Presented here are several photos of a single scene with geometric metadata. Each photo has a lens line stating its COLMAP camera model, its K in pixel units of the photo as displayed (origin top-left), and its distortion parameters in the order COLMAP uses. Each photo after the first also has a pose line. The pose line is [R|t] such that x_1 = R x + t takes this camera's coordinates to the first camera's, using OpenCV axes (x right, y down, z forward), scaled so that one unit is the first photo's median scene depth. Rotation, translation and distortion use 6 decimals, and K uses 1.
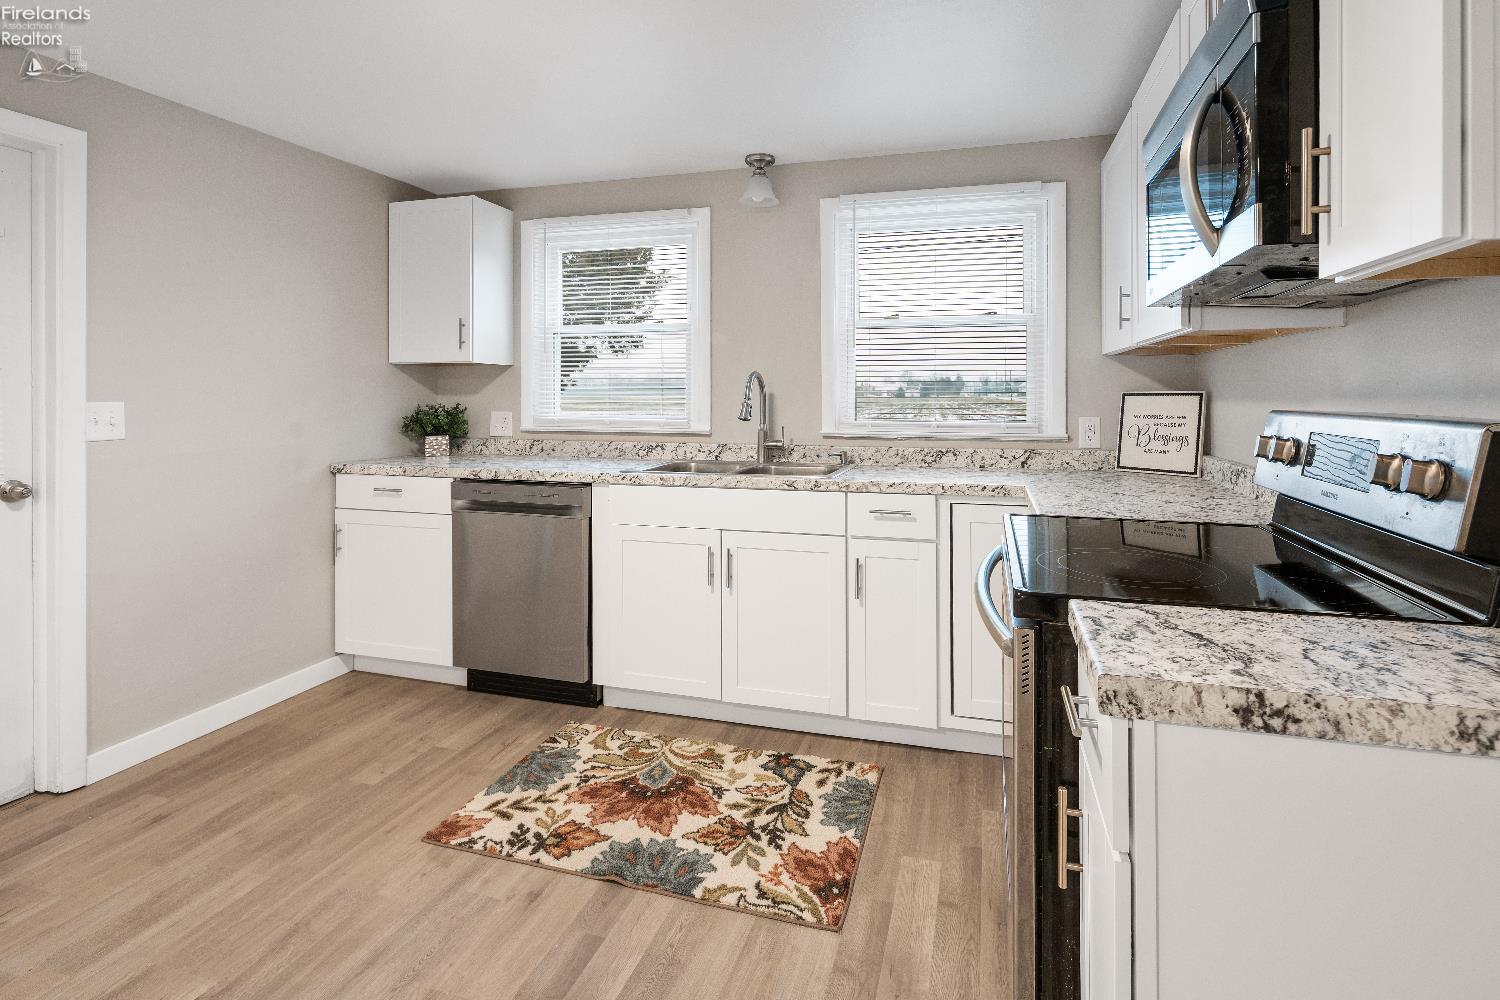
lens RADIAL K [[745.0, 0, 762.0], [0, 745.0, 396.3], [0, 0, 1]] dist [0.000360, -0.000496]
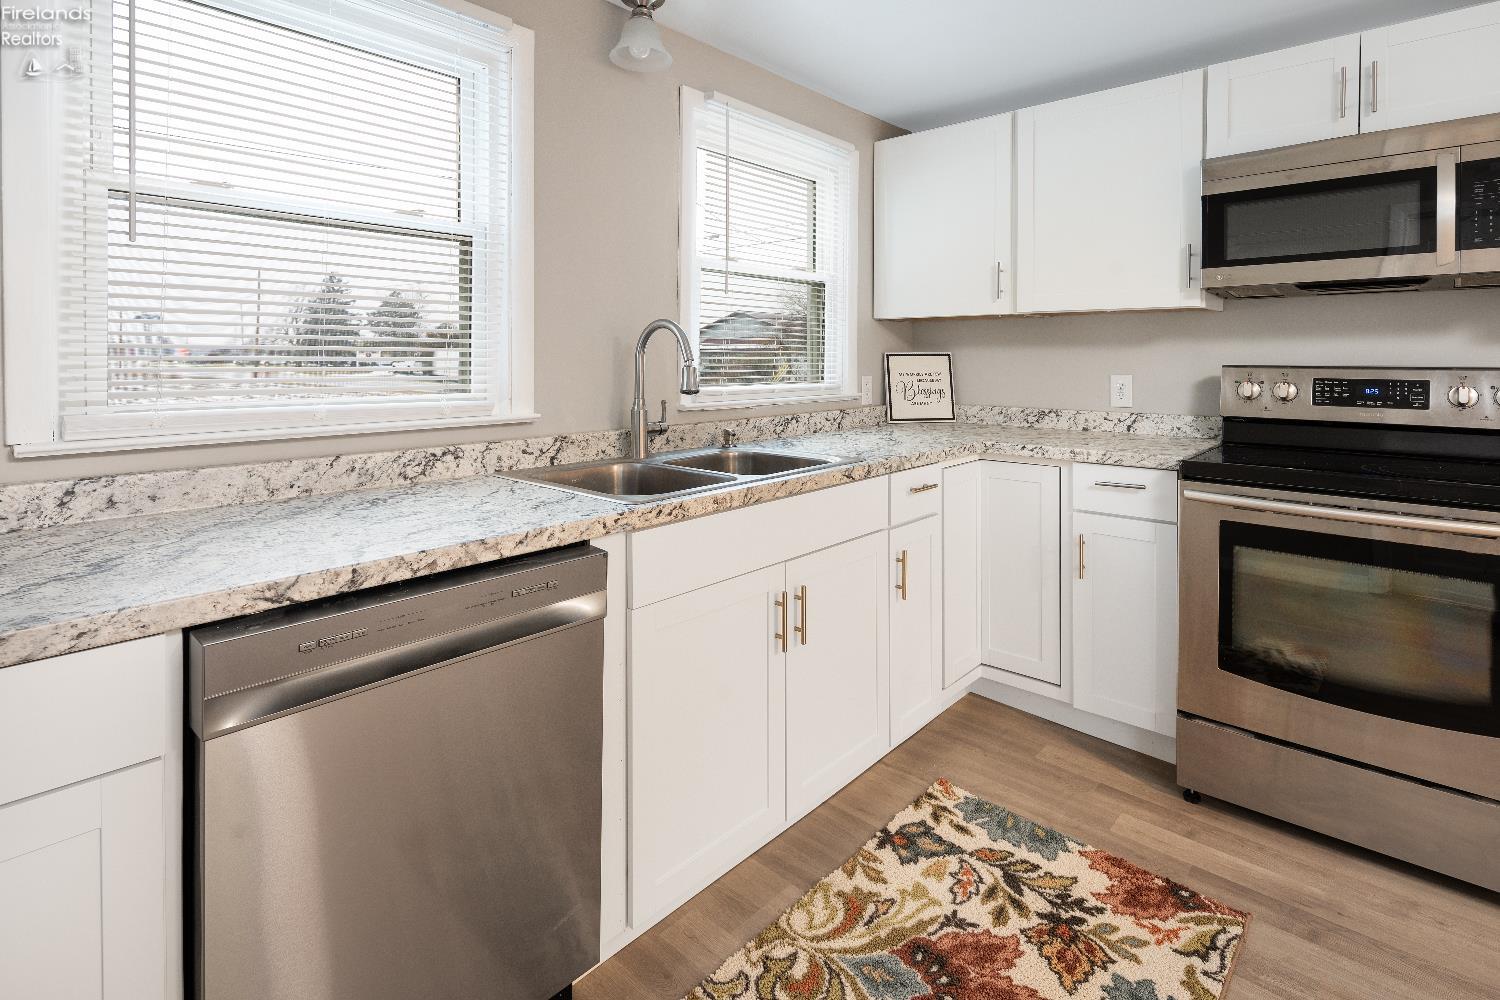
lens RADIAL K [[748.3, 0, 746.4], [0, 748.3, 360.1], [0, 0, 1]] dist [-0.000504, -0.000198]
pose [[0.429818, -0.004205, 0.902906, -0.741830], [0.001789, 0.999991, 0.003805, 0.000655], [-0.902914, -0.000021, 0.429822, 0.840619]]
